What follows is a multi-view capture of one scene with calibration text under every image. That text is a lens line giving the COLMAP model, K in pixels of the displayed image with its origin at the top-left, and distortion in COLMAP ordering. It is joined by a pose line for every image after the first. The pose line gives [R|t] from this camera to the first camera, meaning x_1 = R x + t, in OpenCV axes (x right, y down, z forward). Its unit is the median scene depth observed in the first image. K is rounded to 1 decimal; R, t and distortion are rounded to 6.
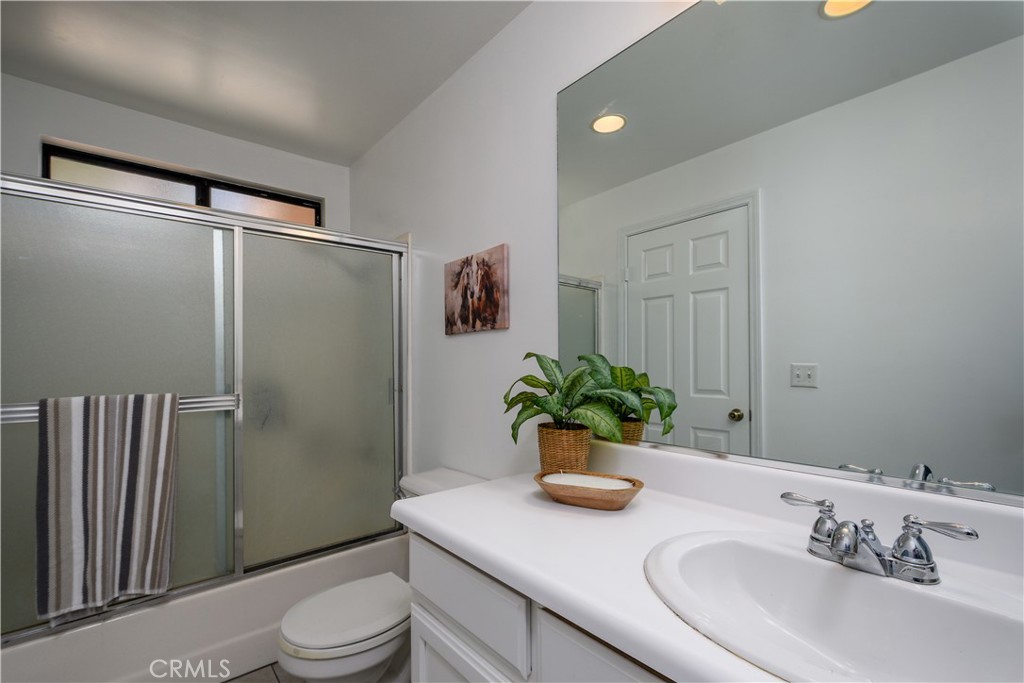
lens RADIAL K [[455.7, 0, 510.8], [0, 455.7, 369.4], [0, 0, 1]] dist [-0.000584, -0.000124]
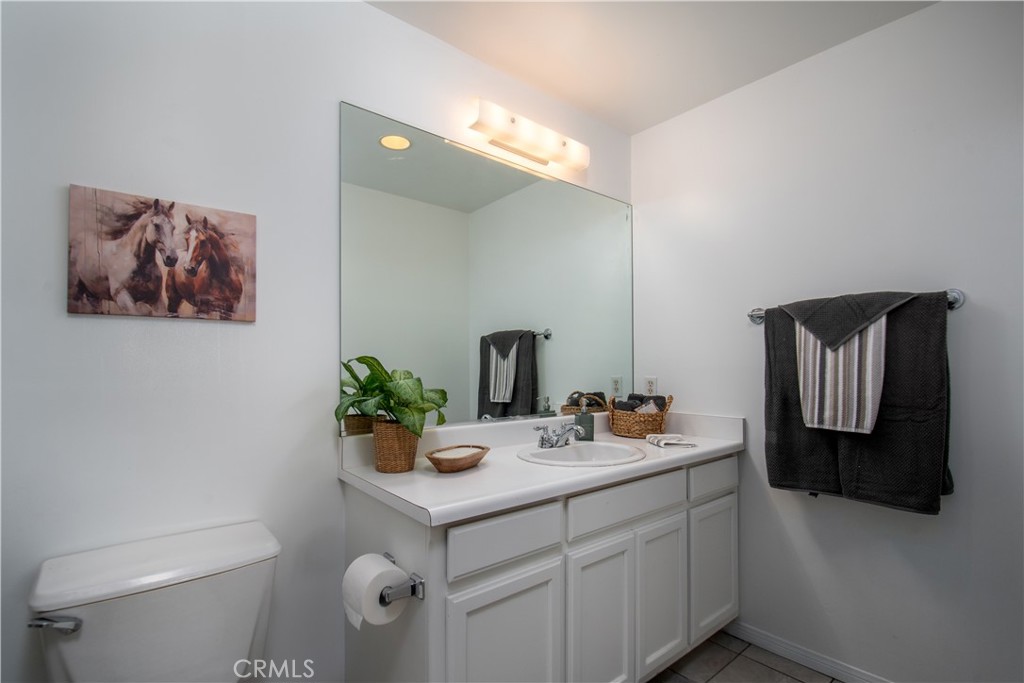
lens RADIAL K [[455.7, 0, 510.8], [0, 455.7, 369.4], [0, 0, 1]] dist [-0.000584, -0.000124]
pose [[0.033915, -0.010682, 0.999368, -0.739588], [-0.007416, 0.999913, 0.010940, -0.018091], [-0.999397, -0.007782, 0.033833, 0.488083]]
